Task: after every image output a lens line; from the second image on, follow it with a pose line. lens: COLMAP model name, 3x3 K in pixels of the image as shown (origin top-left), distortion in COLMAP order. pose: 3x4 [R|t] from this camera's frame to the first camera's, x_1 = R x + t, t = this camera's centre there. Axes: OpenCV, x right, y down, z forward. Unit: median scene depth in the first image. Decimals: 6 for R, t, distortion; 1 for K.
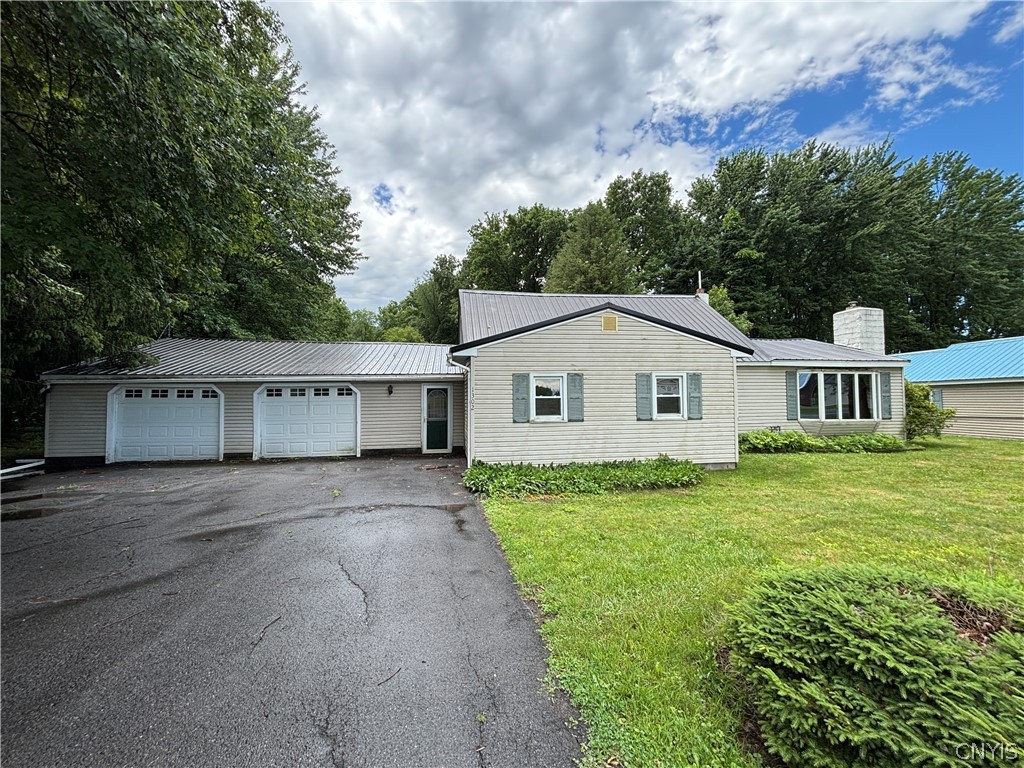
lens RADIAL K [[409.6, 0, 512.0], [0, 409.6, 384.0], [0, 0, 1]] dist [-0.000924, -0.000498]
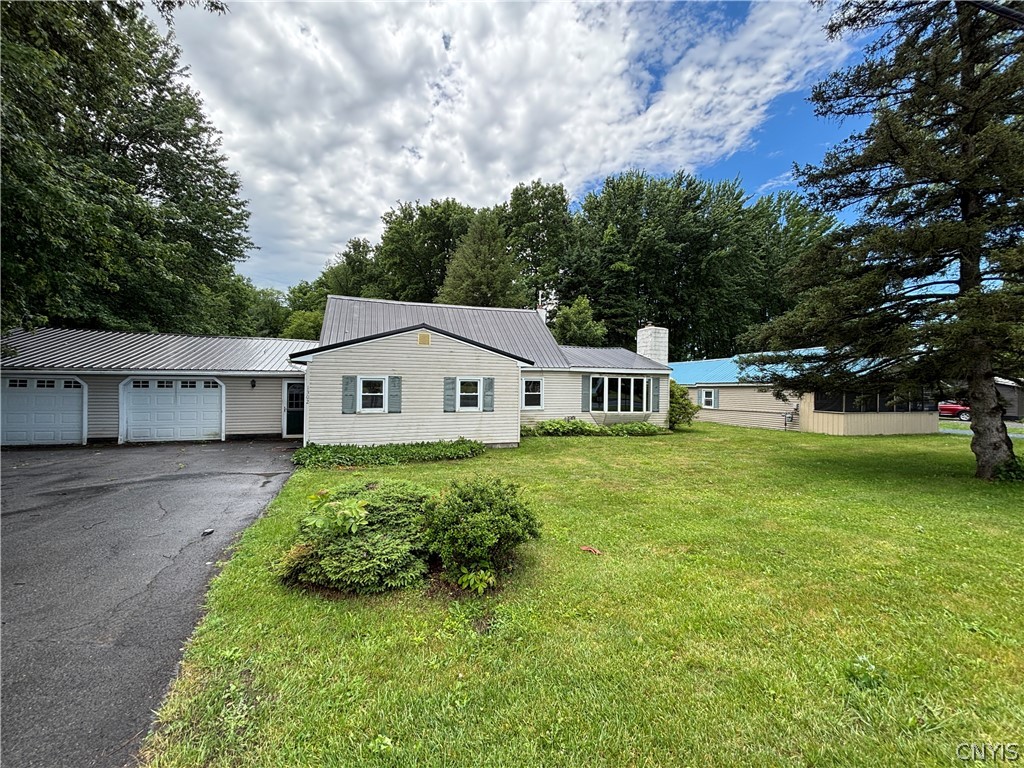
lens RADIAL K [[409.6, 0, 512.0], [0, 409.6, 384.0], [0, 0, 1]] dist [-0.000924, -0.000498]
pose [[0.984250, 0.019711, 0.175682, 0.215456], [-0.025289, 0.999243, 0.029566, -0.036613], [-0.174966, -0.033543, 0.984003, -0.268114]]
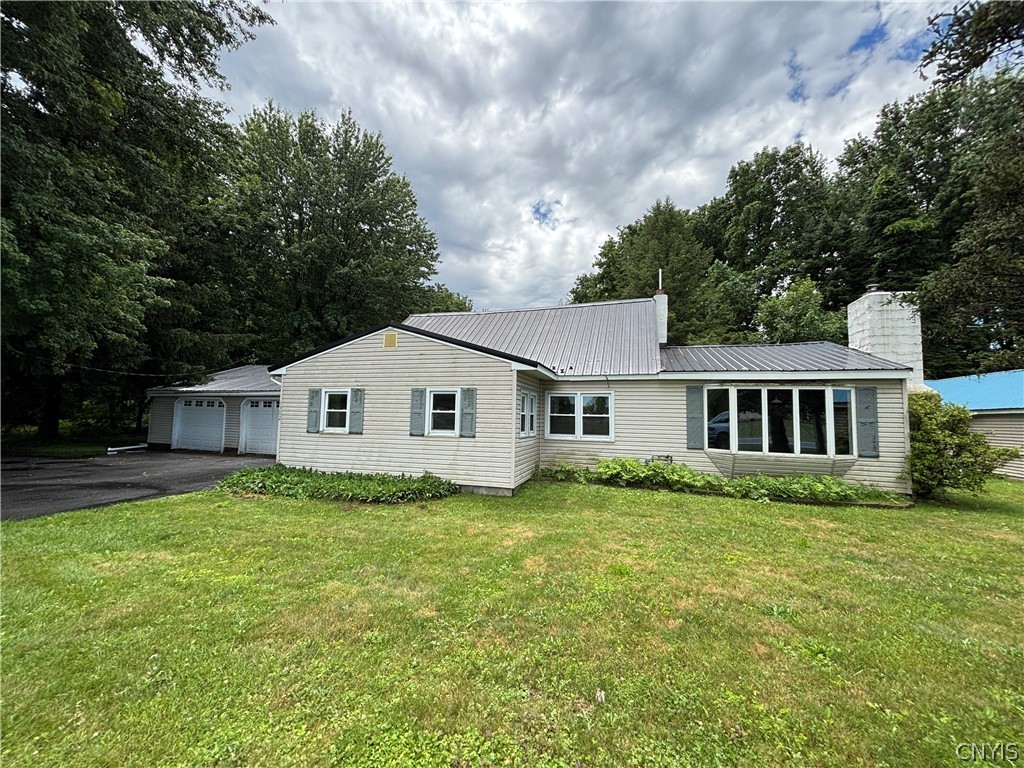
lens RADIAL K [[409.6, 0, 512.0], [0, 409.6, 384.0], [0, 0, 1]] dist [-0.000924, -0.000498]
pose [[0.901332, -0.007515, -0.433064, 0.719657], [-0.011491, 0.999083, -0.041253, 0.001038], [0.432977, 0.042159, 0.900419, 0.151941]]
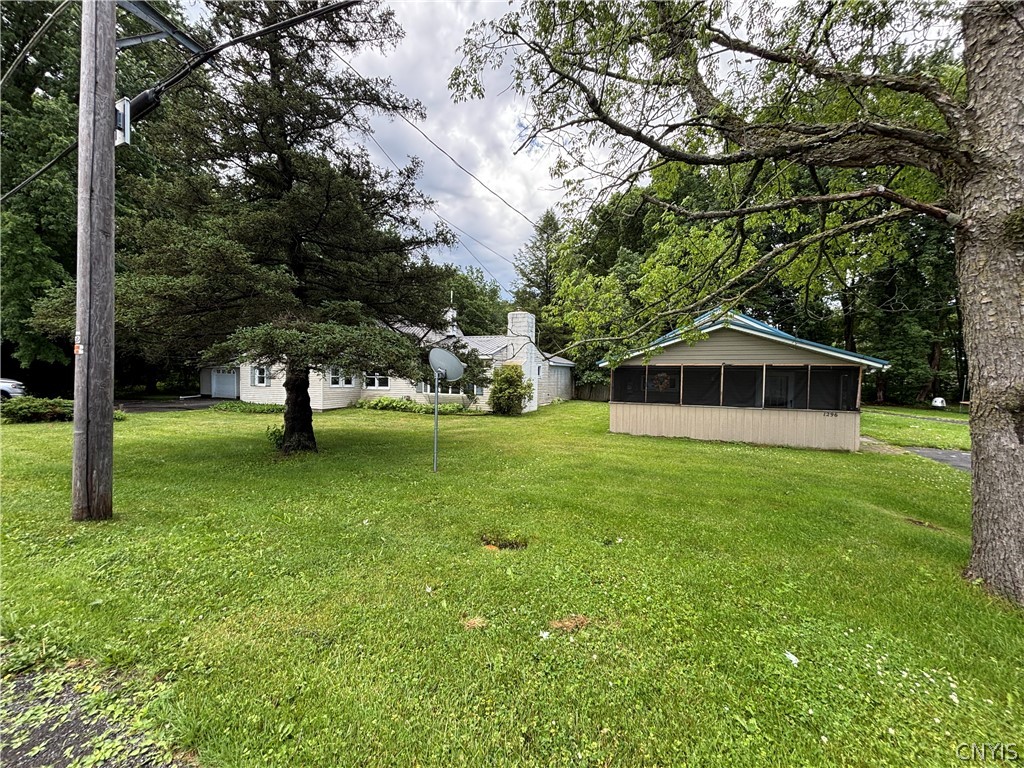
lens RADIAL K [[412.5, 0, 509.7], [0, 412.5, 381.1], [0, 0, 1]] dist [-0.001627, -0.000325]
pose [[0.830547, 0.025196, -0.556379, 1.901583], [0.002534, 0.998795, 0.049014, -0.035991], [0.556943, -0.042119, 0.829482, -0.133278]]
